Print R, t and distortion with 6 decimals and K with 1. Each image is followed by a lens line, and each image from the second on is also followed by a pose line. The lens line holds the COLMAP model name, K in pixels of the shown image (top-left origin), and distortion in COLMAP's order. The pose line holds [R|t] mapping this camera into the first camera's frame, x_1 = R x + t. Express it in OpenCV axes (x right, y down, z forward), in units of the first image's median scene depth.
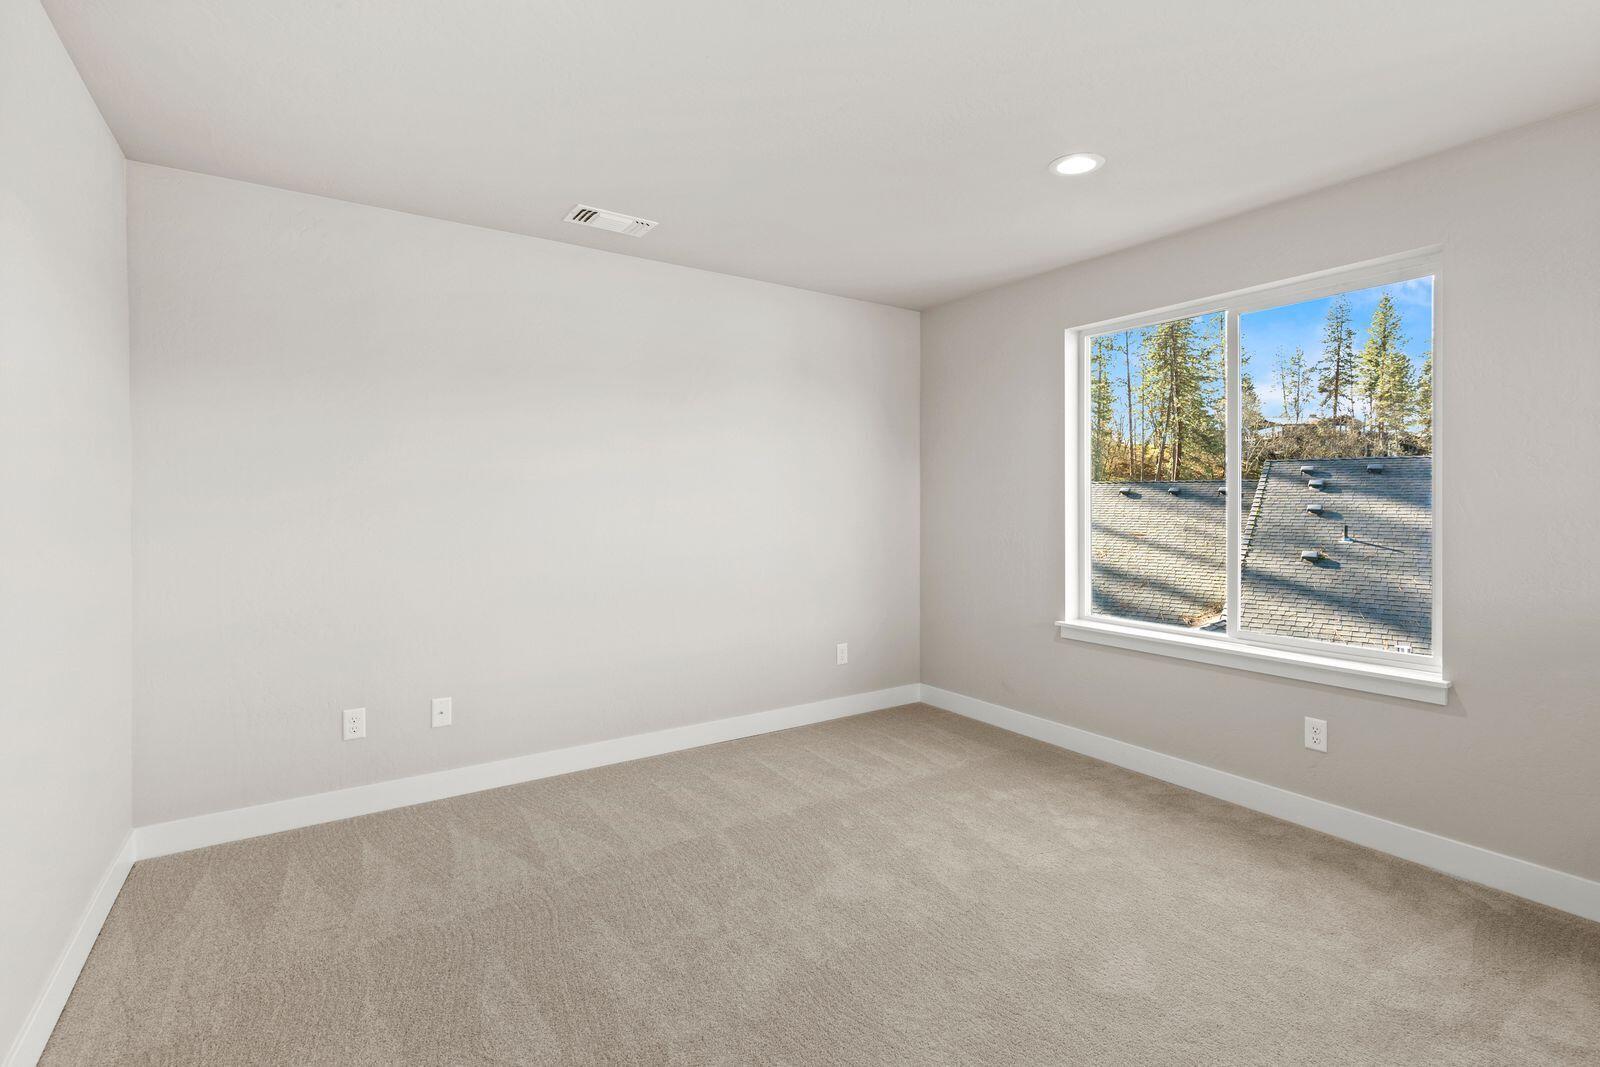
lens RADIAL K [[746.4, 0, 805.6], [0, 746.4, 507.3], [0, 0, 1]] dist [-0.006492, 0.003285]
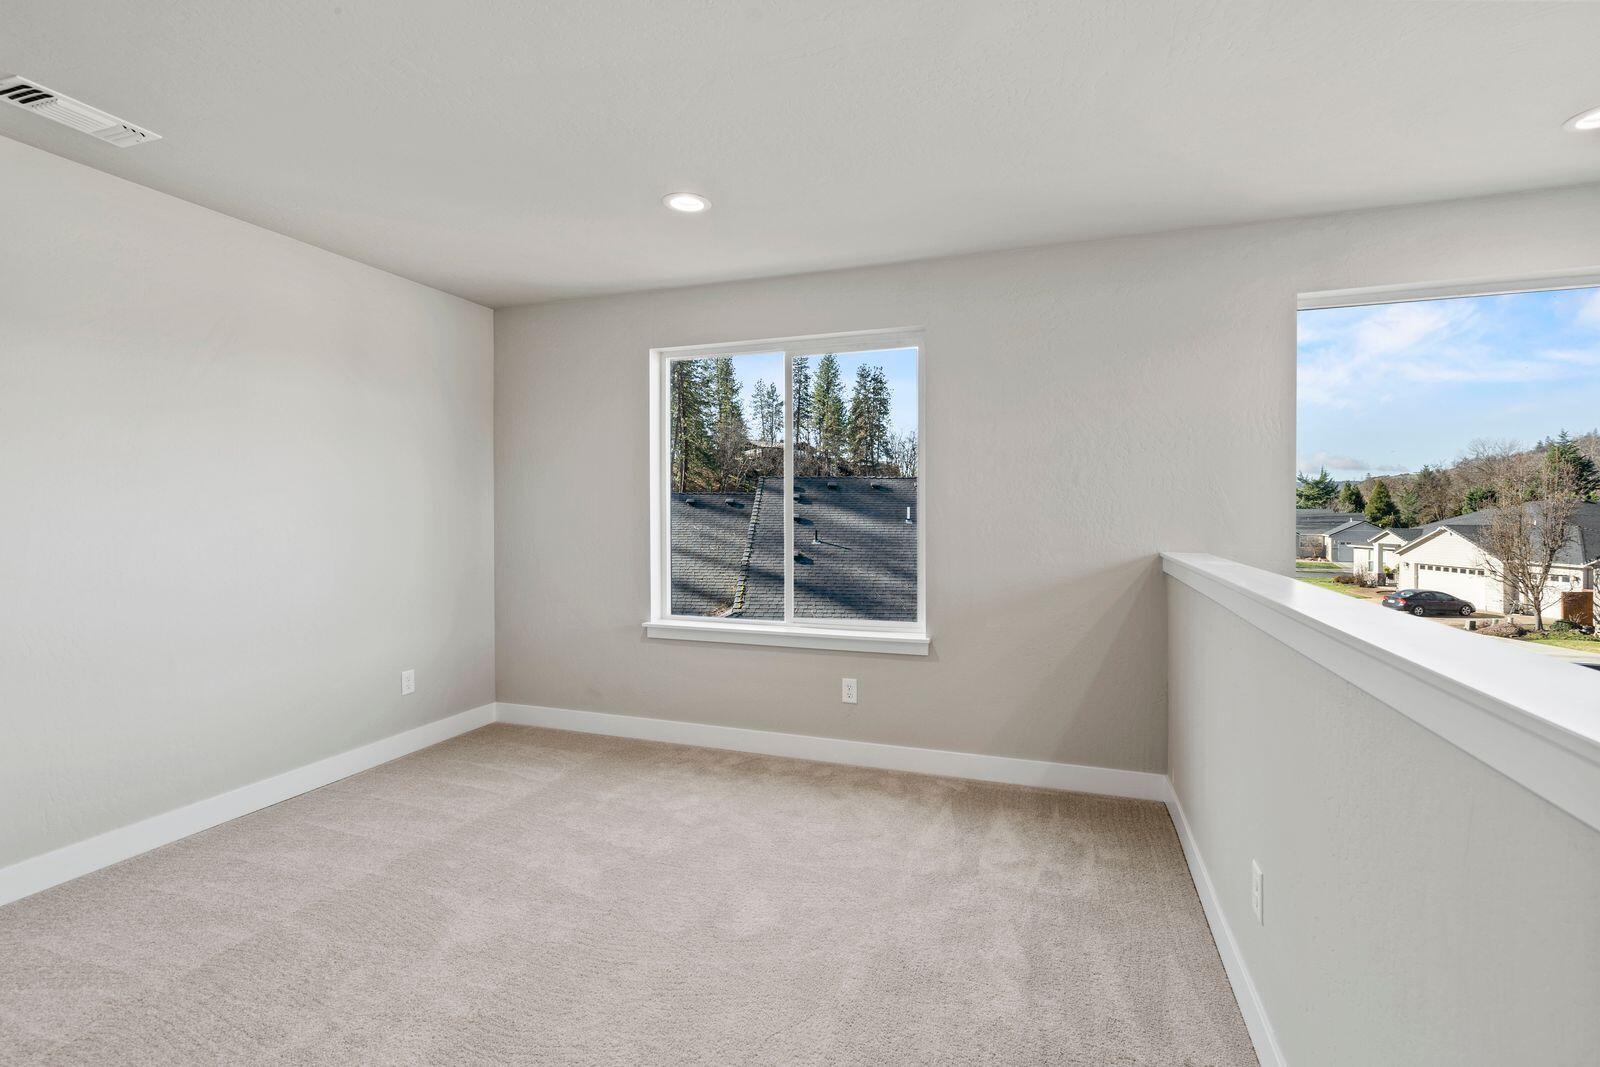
lens RADIAL K [[746.4, 0, 792.0], [0, 746.4, 518.5], [0, 0, 1]] dist [-0.006492, 0.003285]
pose [[0.796063, -0.005902, 0.605185, -0.157770], [0.004885, 0.999983, 0.003325, 0.001577], [-0.605194, 0.000309, 0.796078, 0.026680]]
